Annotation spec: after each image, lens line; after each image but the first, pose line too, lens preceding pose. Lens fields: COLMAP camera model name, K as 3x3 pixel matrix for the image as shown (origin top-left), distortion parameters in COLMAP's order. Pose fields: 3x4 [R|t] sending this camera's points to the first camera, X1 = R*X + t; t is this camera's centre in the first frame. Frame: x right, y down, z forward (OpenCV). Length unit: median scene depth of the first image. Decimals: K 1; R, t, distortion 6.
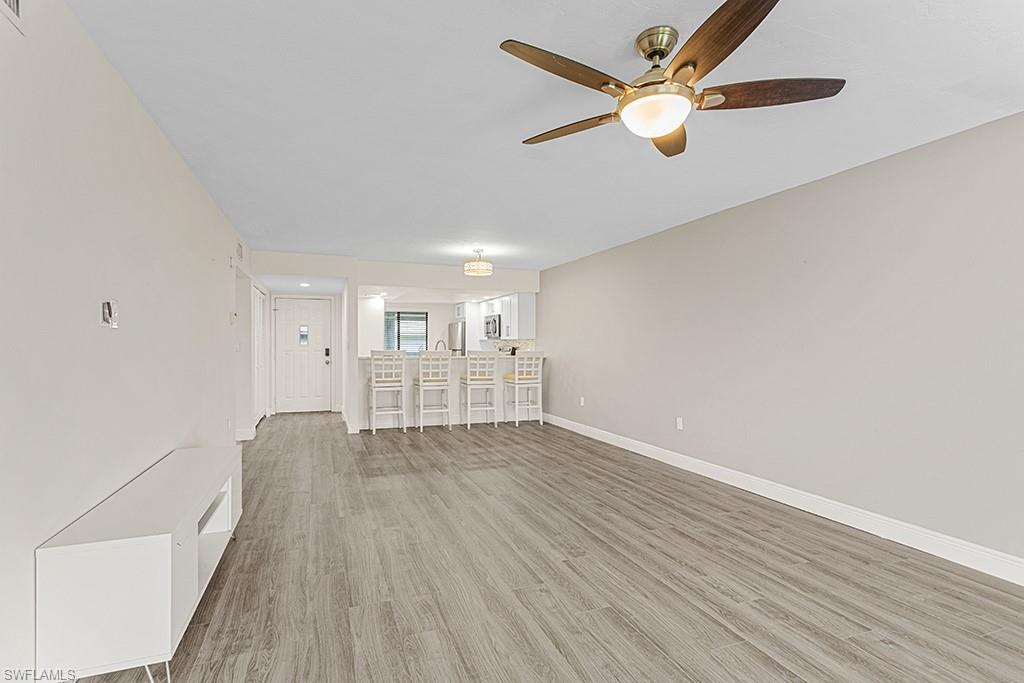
lens RADIAL K [[492.5, 0, 508.7], [0, 492.5, 341.9], [0, 0, 1]] dist [-0.002668, 0.002199]
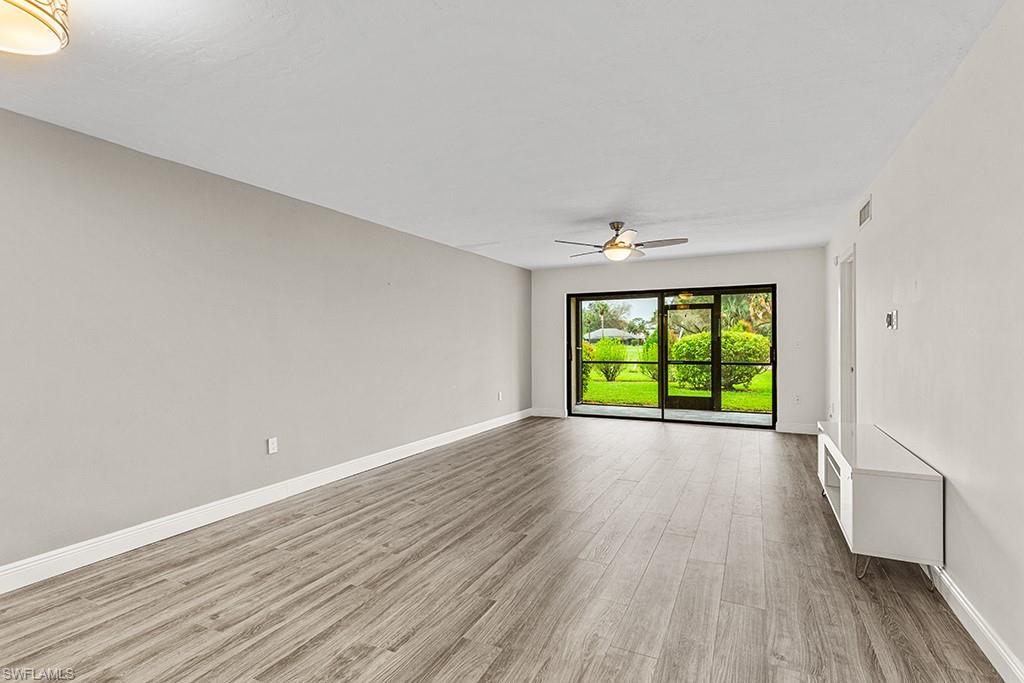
lens RADIAL K [[492.5, 0, 516.8], [0, 492.5, 343.8], [0, 0, 1]] dist [-0.002668, 0.002199]
pose [[-0.684332, 0.001476, 0.729169, -0.581486], [0.003992, 0.999991, 0.001722, 0.005955], [-0.729160, 0.004090, -0.684331, 1.498905]]
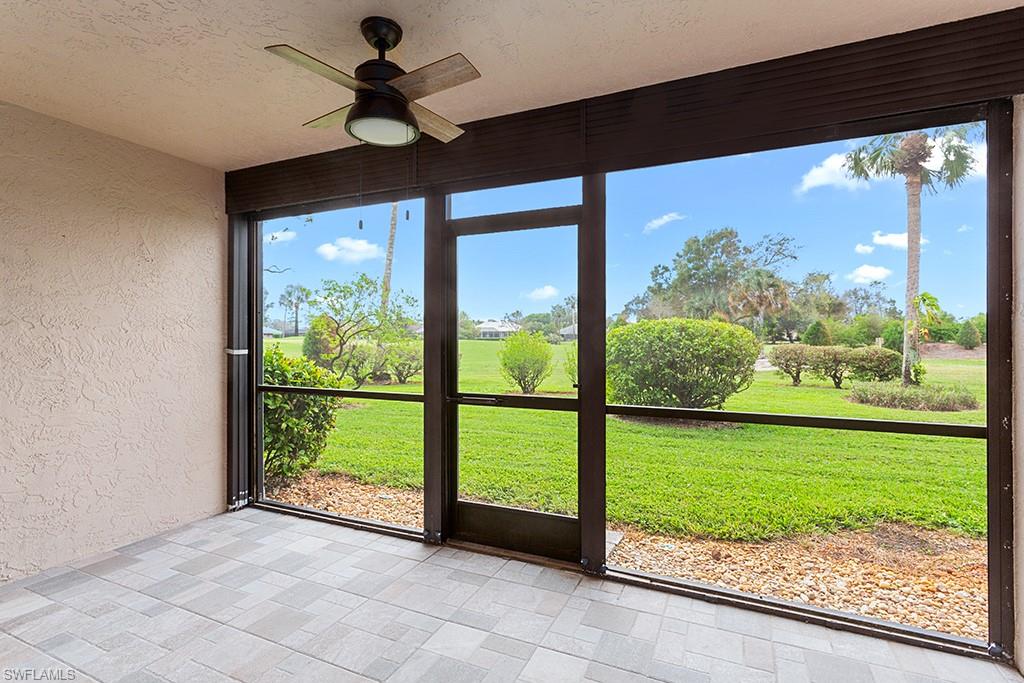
lens RADIAL K [[492.5, 0, 506.2], [0, 492.5, 336.8], [0, 0, 1]] dist [-0.002668, 0.002199]
pose [[-0.694984, -0.001089, 0.719025, -0.335575], [-0.003274, 0.999993, -0.001650, 0.006634], [-0.719018, -0.003501, -0.694983, 0.834695]]
